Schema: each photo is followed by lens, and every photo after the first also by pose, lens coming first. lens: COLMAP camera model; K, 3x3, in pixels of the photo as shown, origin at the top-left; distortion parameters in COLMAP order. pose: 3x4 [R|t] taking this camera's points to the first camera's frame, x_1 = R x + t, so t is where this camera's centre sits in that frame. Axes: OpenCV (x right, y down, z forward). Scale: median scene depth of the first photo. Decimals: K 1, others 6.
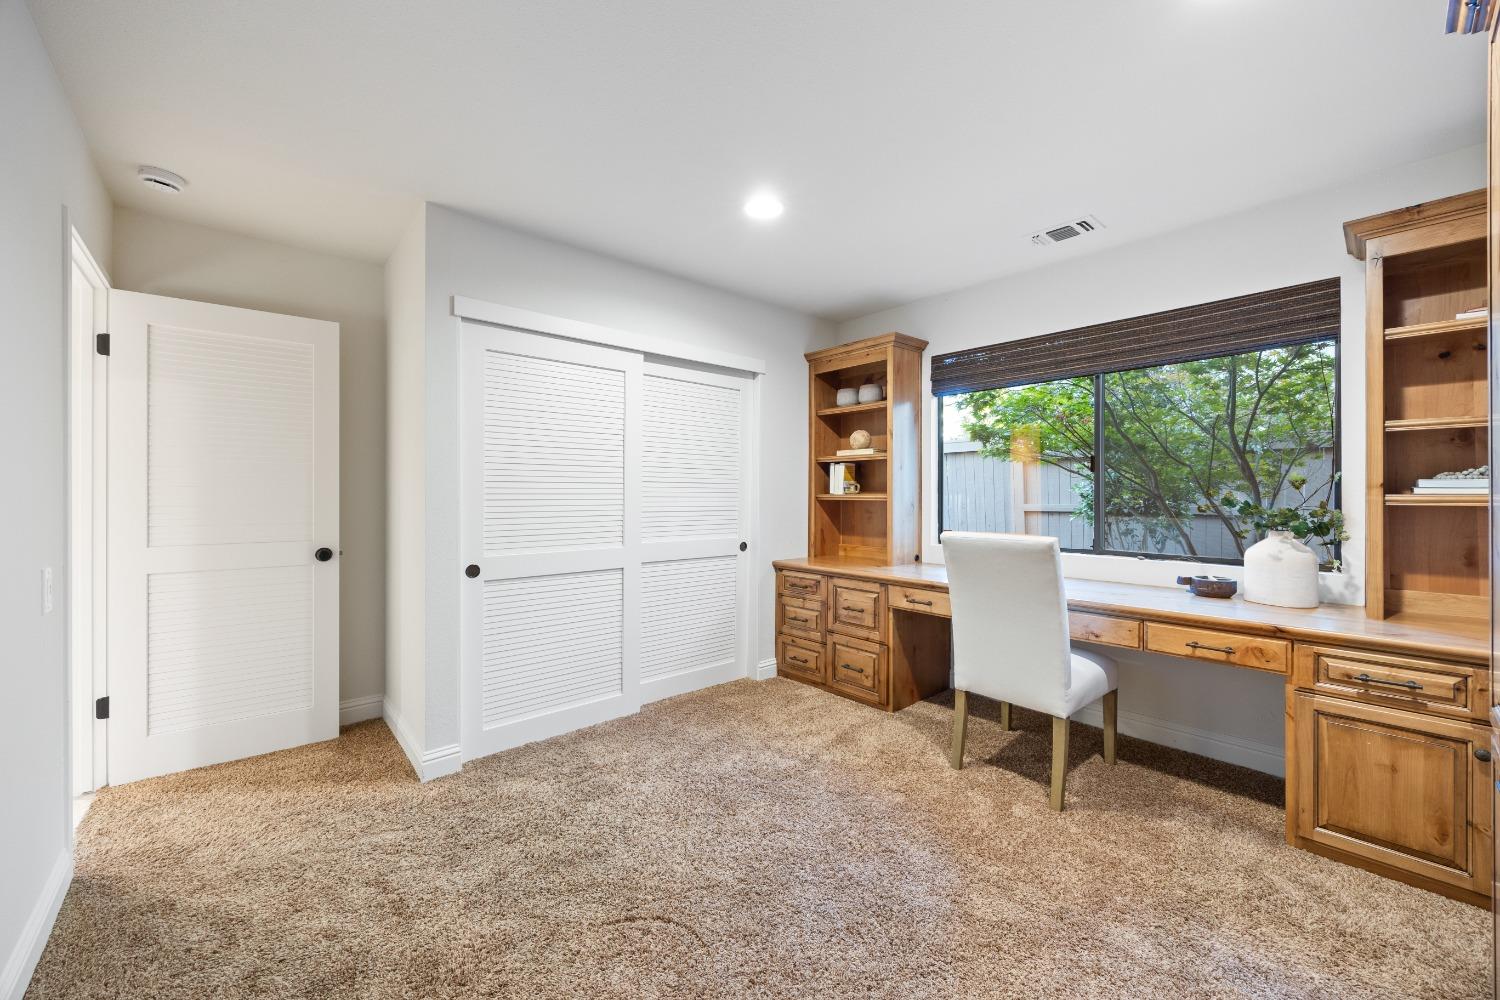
lens RADIAL K [[579.0, 0, 752.3], [0, 579.0, 492.8], [0, 0, 1]] dist [-0.000731, -0.000024]
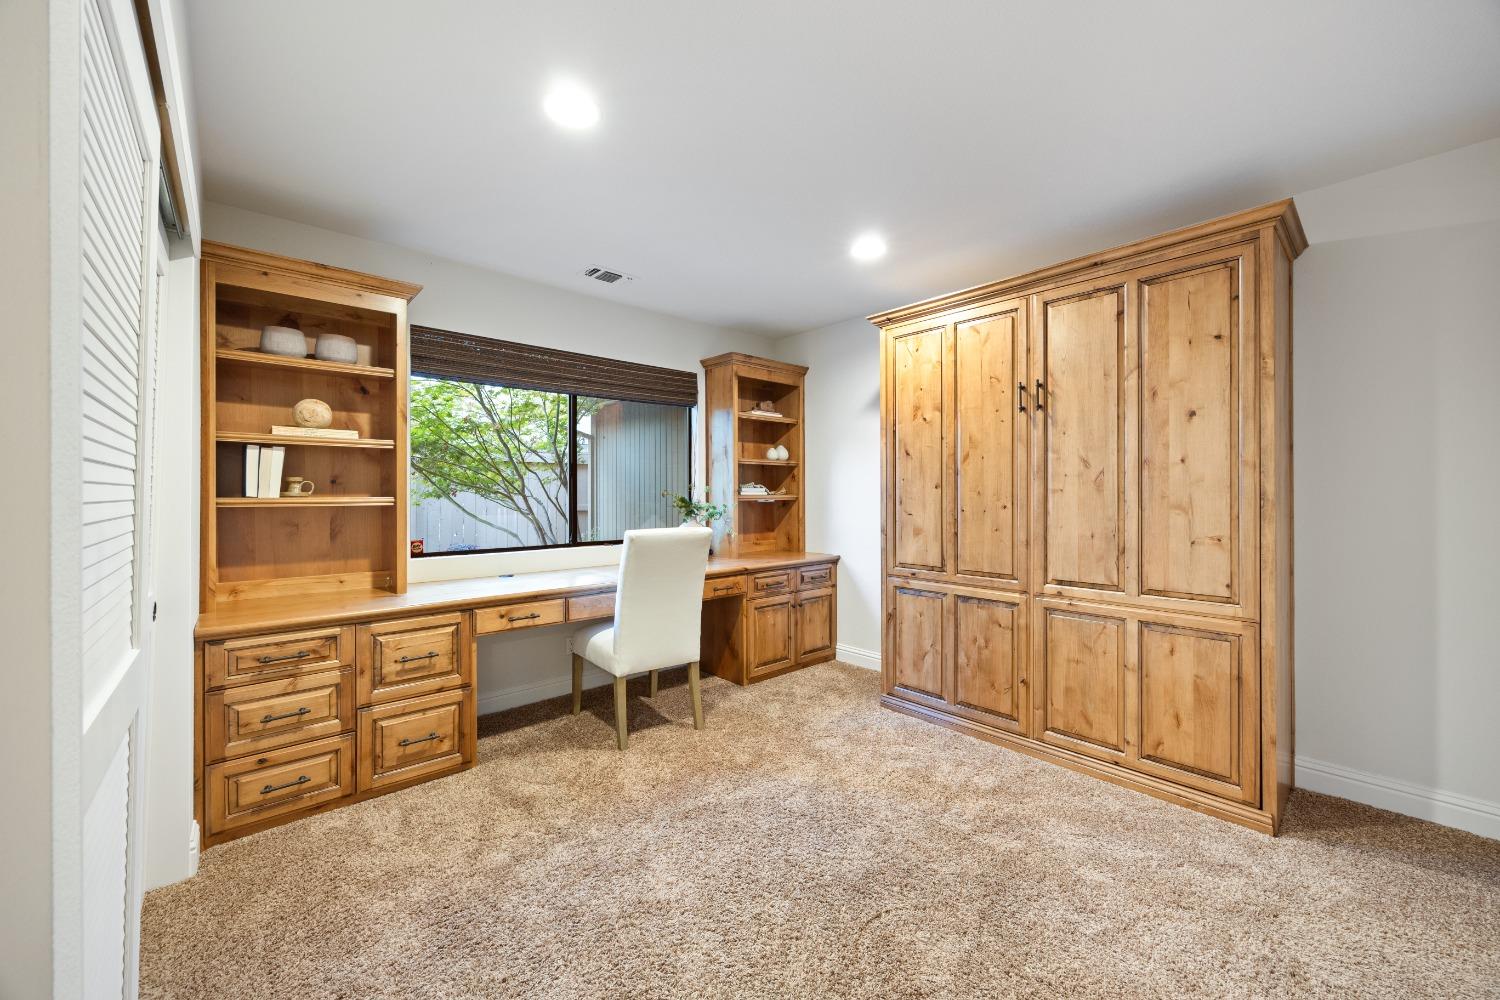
lens RADIAL K [[579.0, 0, 753.0], [0, 579.0, 494.7], [0, 0, 1]] dist [-0.000731, -0.000024]
pose [[-0.005508, -0.001420, 0.999984, -0.520276], [0.001756, 0.999997, 0.001430, -0.000592], [-0.999983, 0.001764, -0.005505, 0.561692]]
